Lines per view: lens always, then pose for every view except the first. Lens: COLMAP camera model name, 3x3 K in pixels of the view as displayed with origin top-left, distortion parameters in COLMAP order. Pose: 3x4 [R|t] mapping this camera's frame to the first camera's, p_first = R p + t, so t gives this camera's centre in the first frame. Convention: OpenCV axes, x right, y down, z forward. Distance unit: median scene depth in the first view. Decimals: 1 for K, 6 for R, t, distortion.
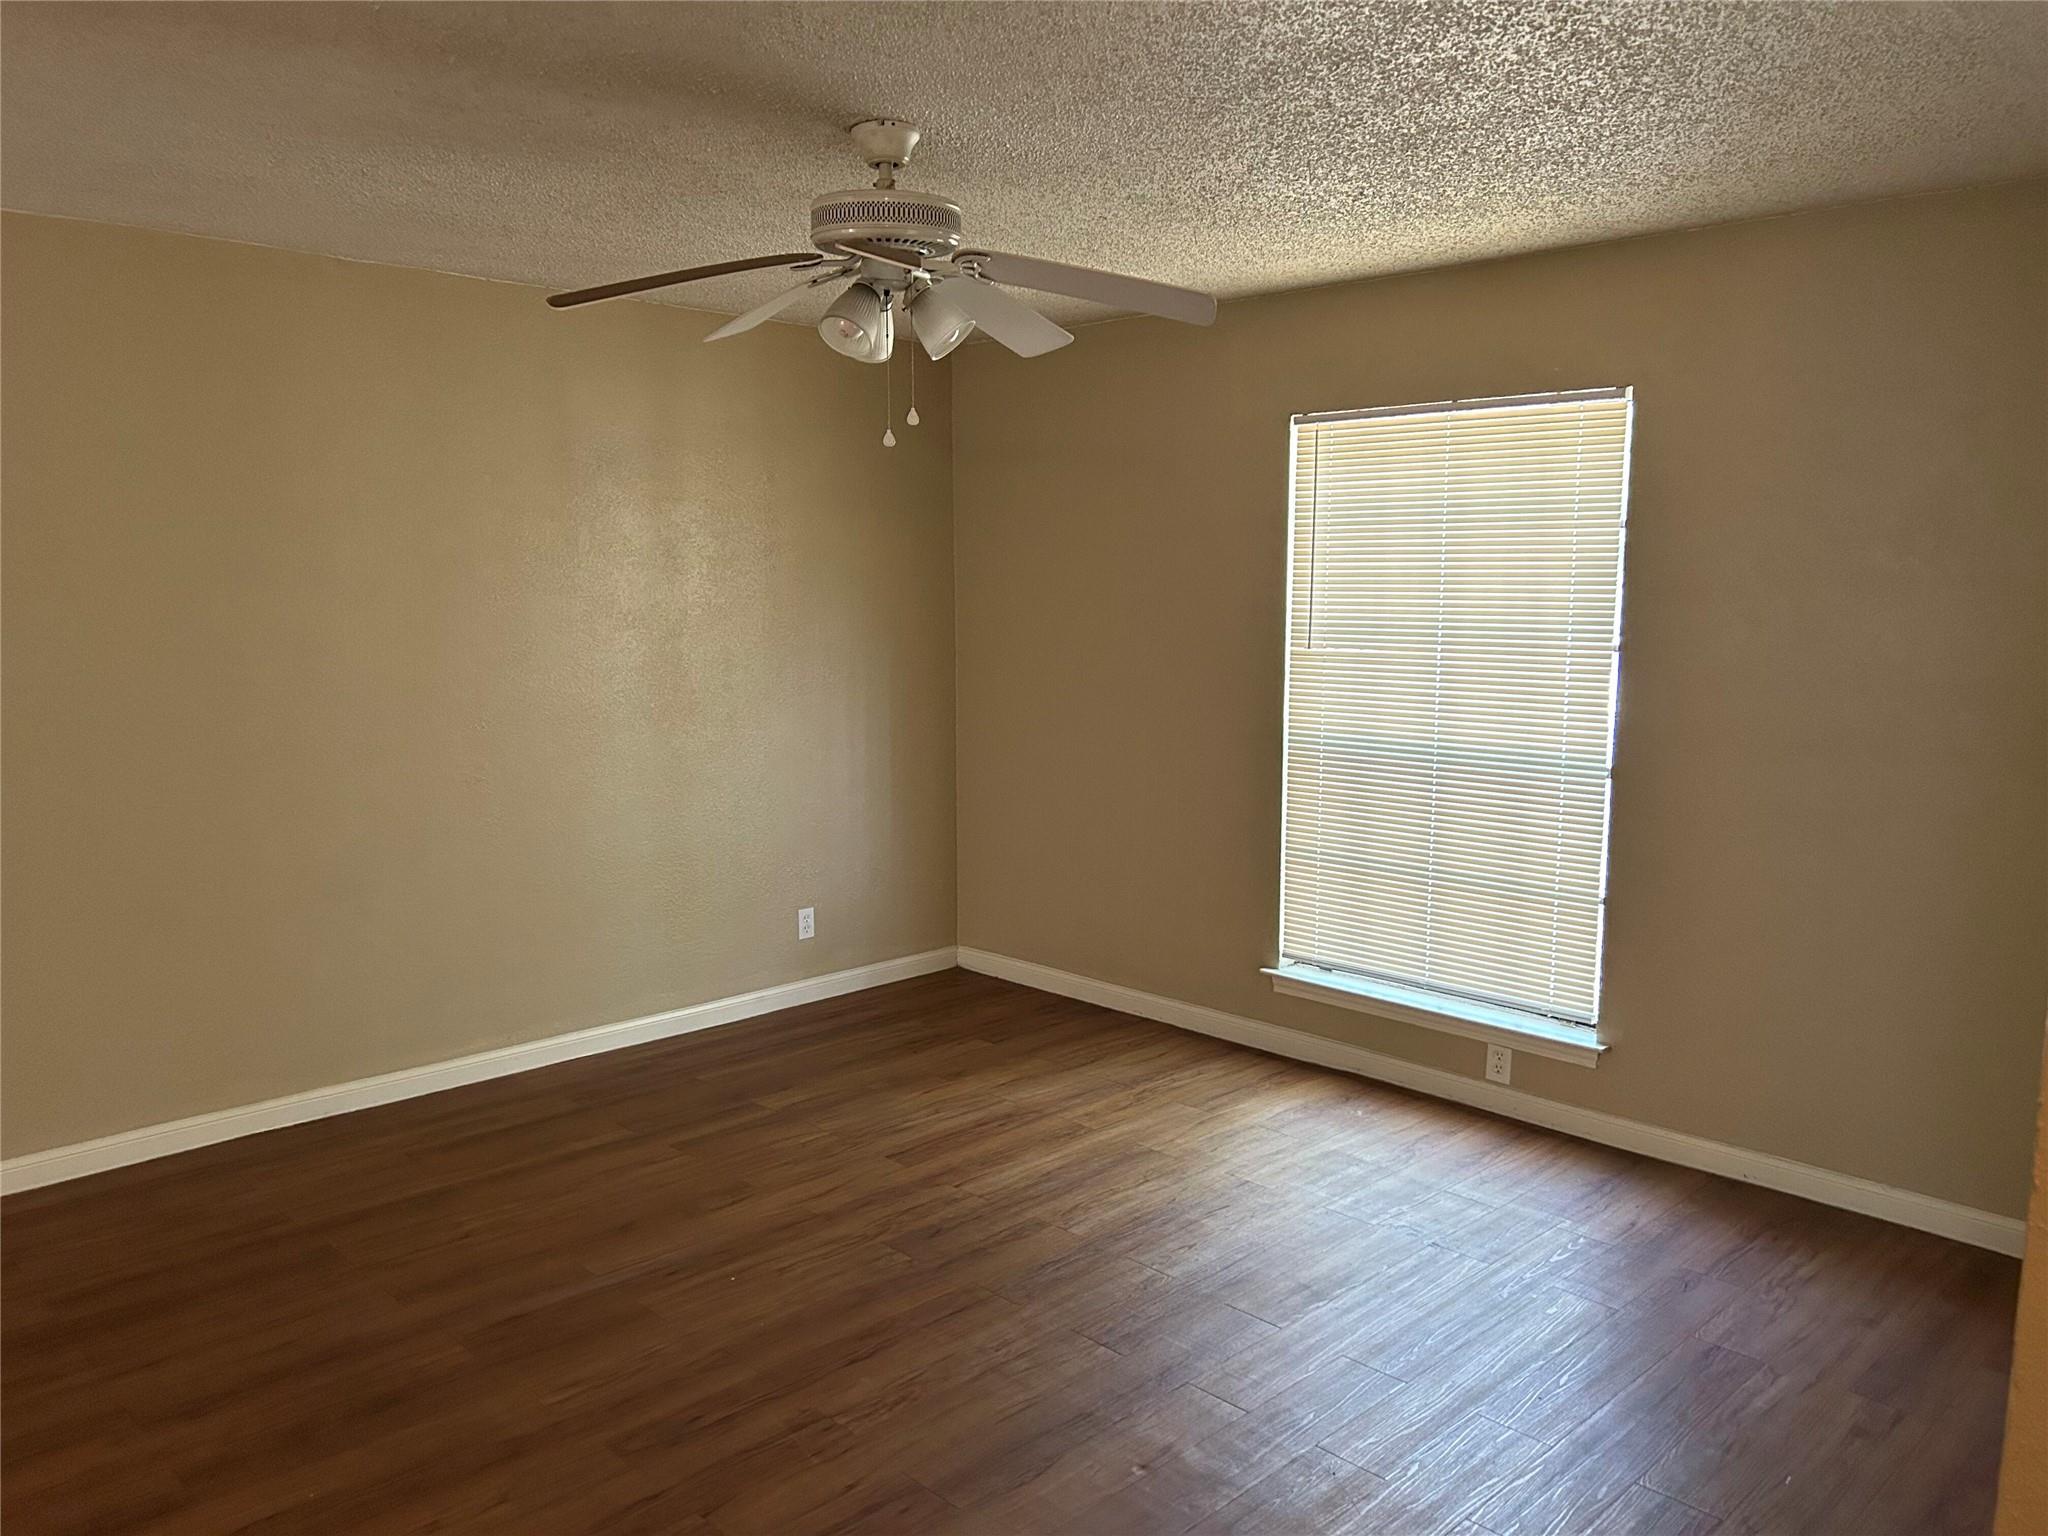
lens RADIAL K [[1526.4, 0, 1026.1], [0, 1526.4, 758.4], [0, 0, 1]] dist [0.036835, -0.033226]
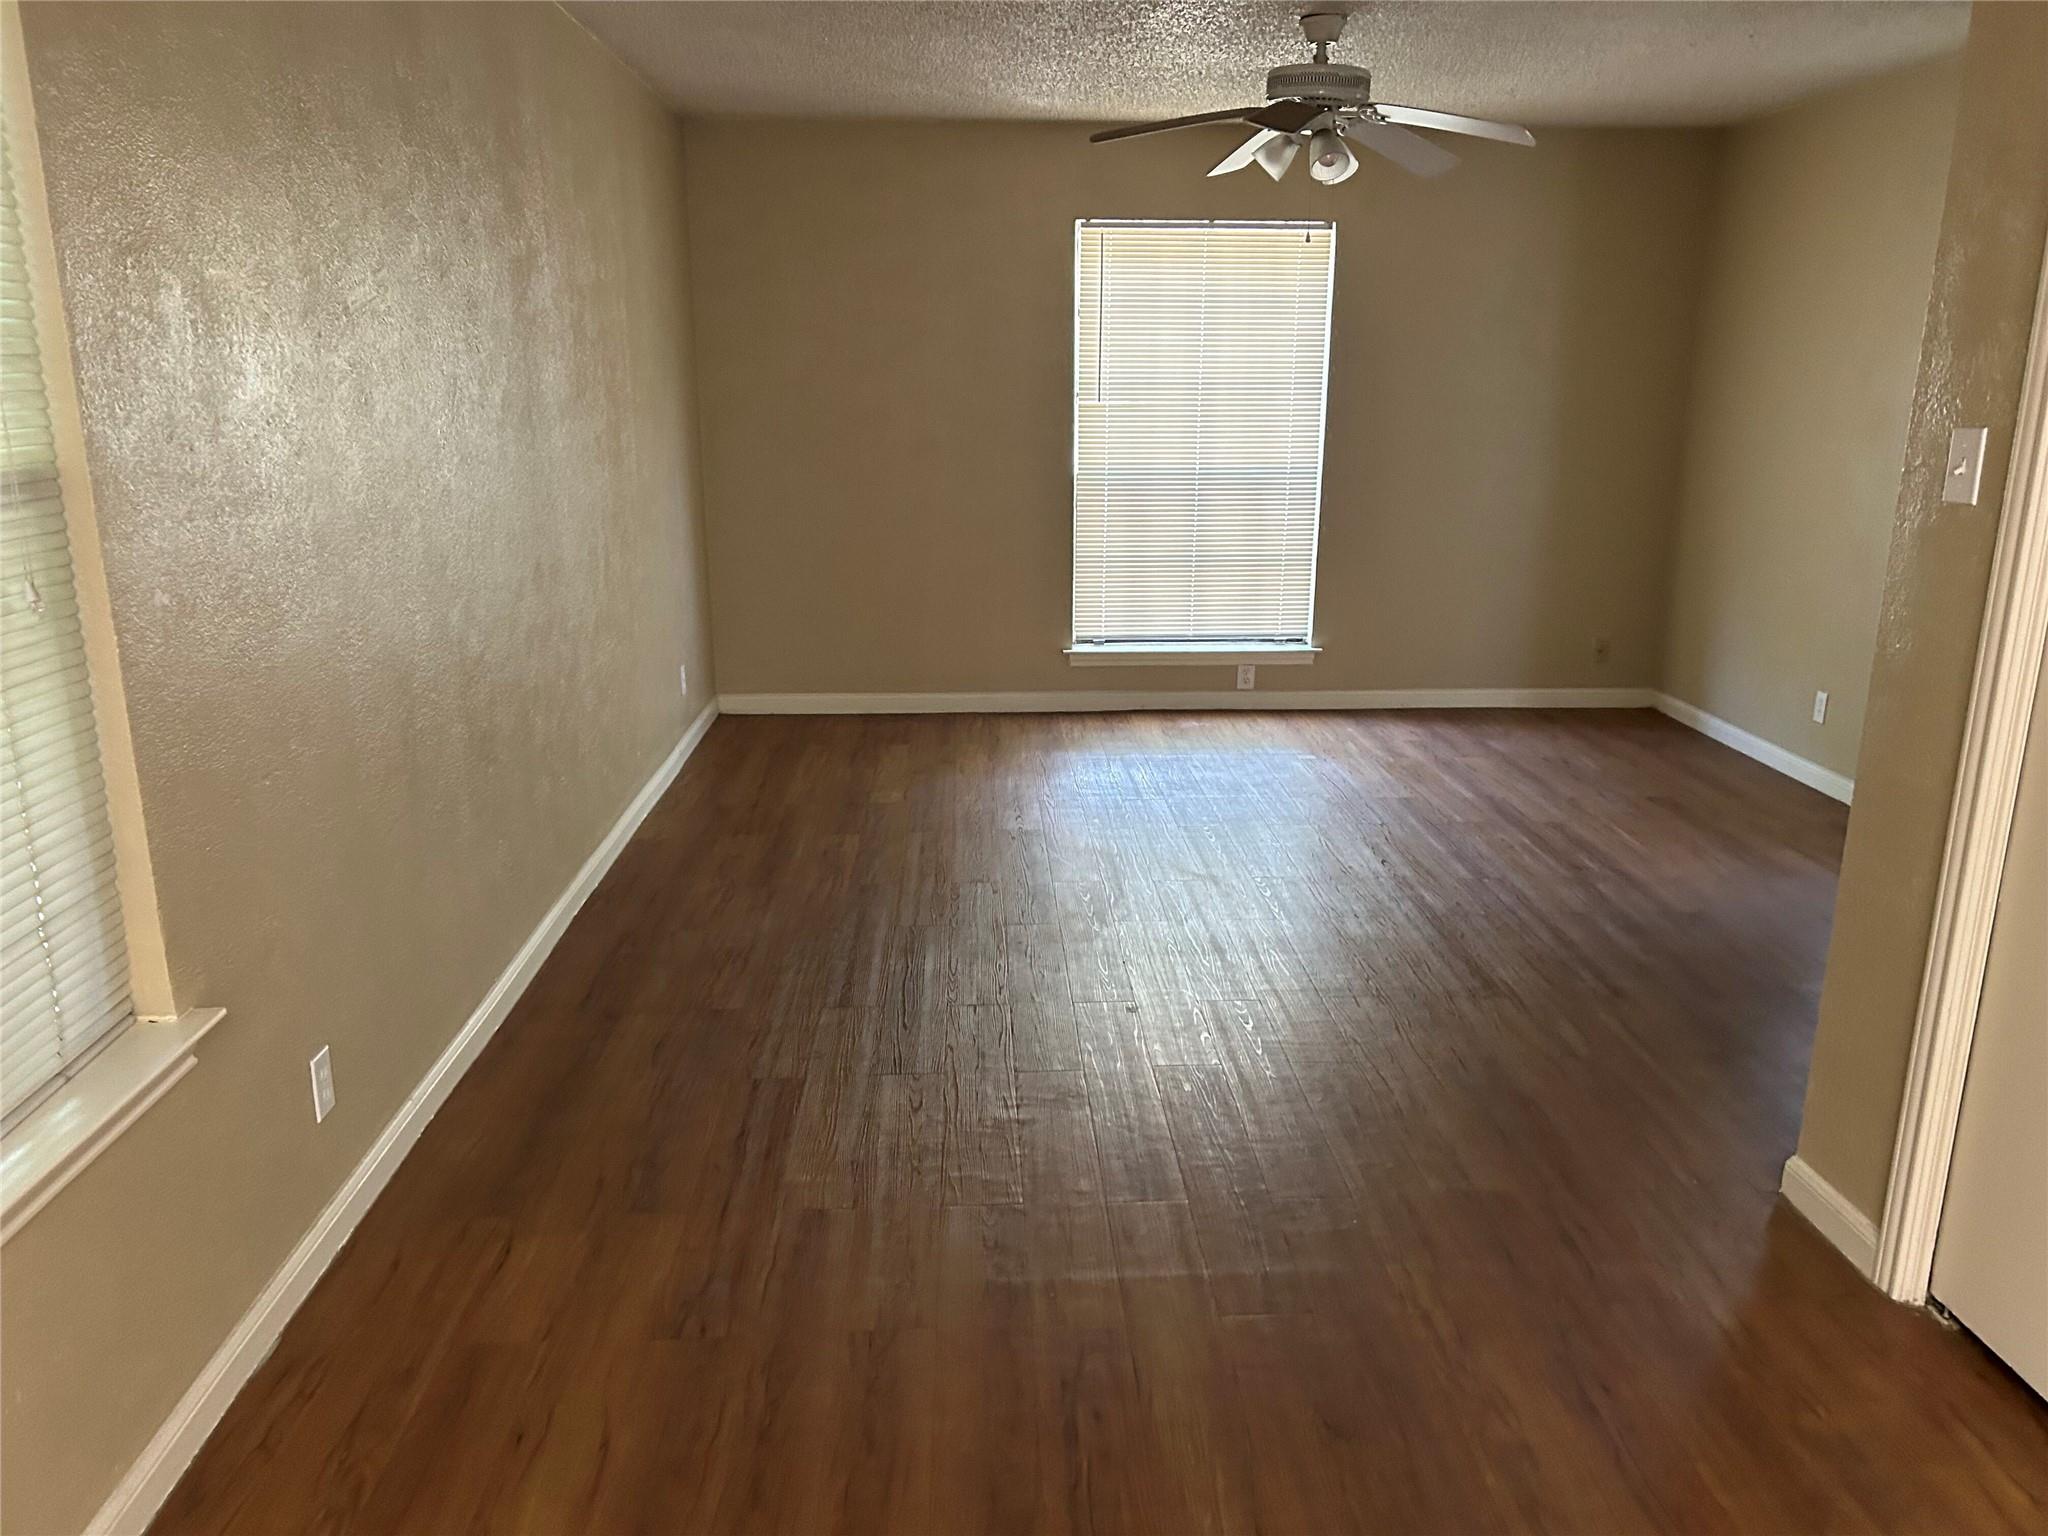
lens RADIAL K [[1526.4, 0, 1030.9], [0, 1526.4, 778.9], [0, 0, 1]] dist [0.036835, -0.033226]
pose [[0.663395, -0.187508, 0.724395, -0.922576], [0.084777, 0.980695, 0.176212, 0.011518], [-0.743451, -0.055486, 0.666484, 0.132951]]
